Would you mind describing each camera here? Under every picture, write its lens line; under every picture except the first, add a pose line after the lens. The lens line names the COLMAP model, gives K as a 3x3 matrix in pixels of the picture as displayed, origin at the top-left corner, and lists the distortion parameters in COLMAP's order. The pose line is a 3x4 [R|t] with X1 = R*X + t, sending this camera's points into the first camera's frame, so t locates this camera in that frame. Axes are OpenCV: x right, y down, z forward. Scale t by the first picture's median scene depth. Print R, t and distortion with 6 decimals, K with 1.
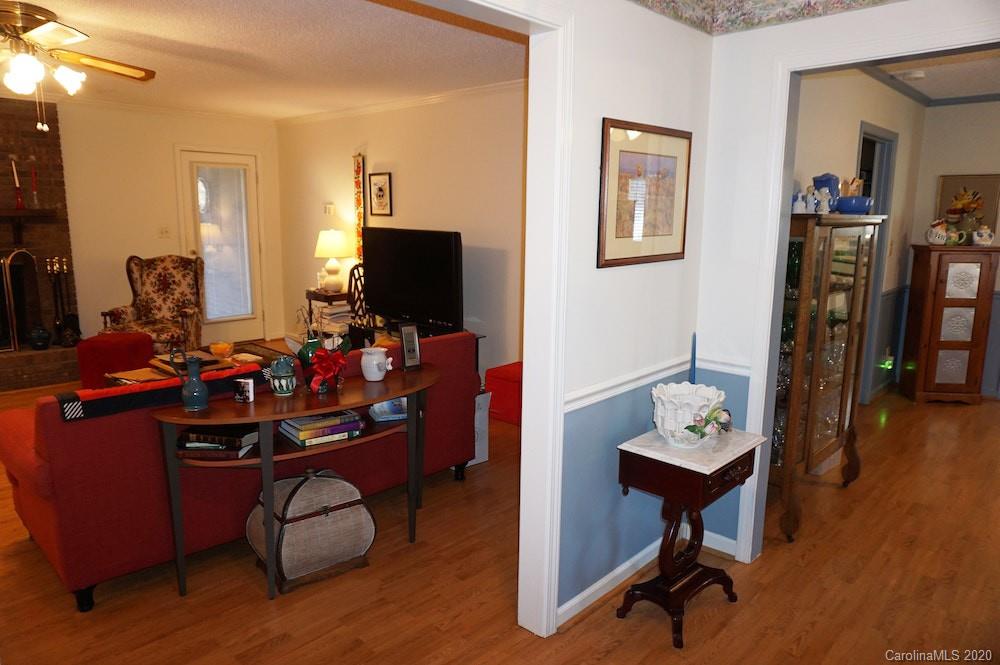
lens RADIAL K [[666.0, 0, 503.0], [0, 666.0, 336.3], [0, 0, 1]] dist [-0.049147, 0.034280]
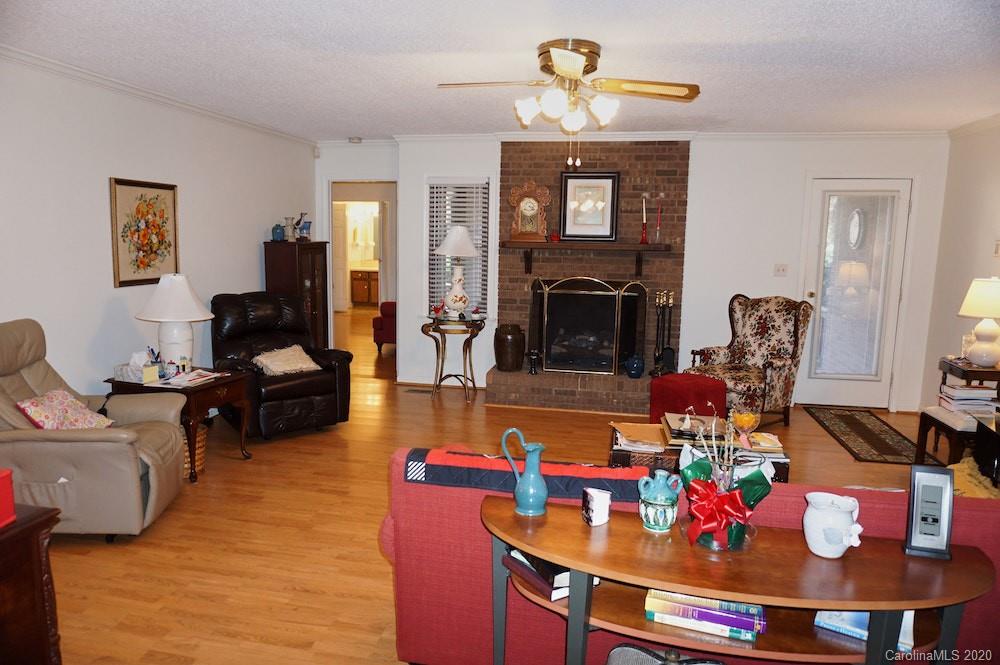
lens RADIAL K [[666.0, 0, 492.5], [0, 666.0, 339.4], [0, 0, 1]] dist [-0.049147, 0.034280]
pose [[0.524996, 0.124477, -0.841953, 0.051886], [-0.162189, 0.985751, 0.044604, -0.044806], [0.835508, 0.113138, 0.537704, 0.212977]]
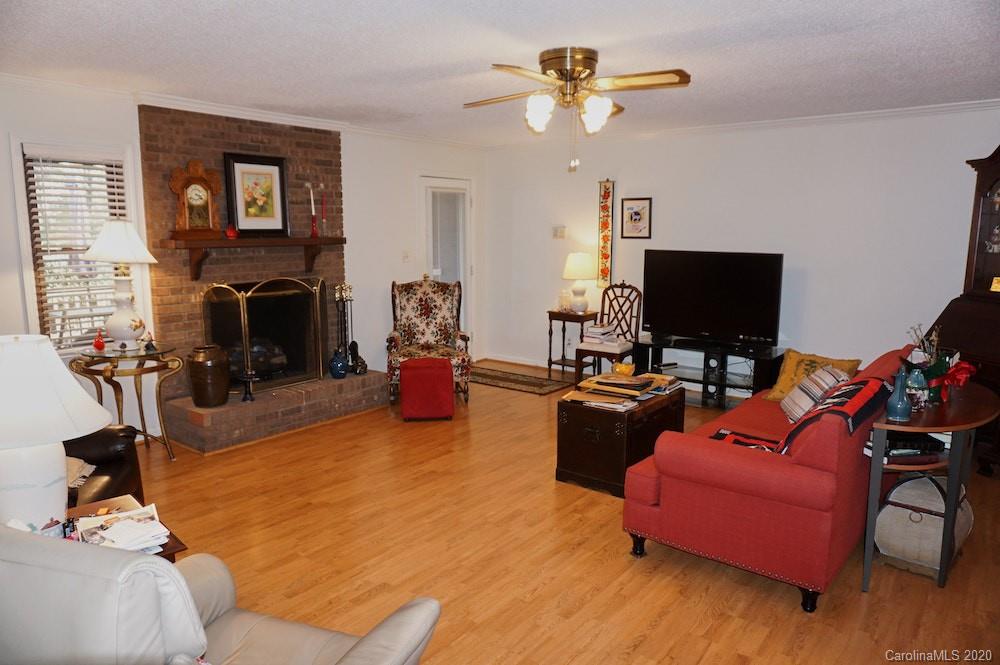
lens RADIAL K [[666.0, 0, 504.9], [0, 666.0, 337.3], [0, 0, 1]] dist [-0.049147, 0.034280]
pose [[0.995515, -0.030294, 0.089623, -0.491193], [0.032132, 0.999300, -0.019137, -0.012253], [-0.088980, 0.021931, 0.995792, -0.023118]]
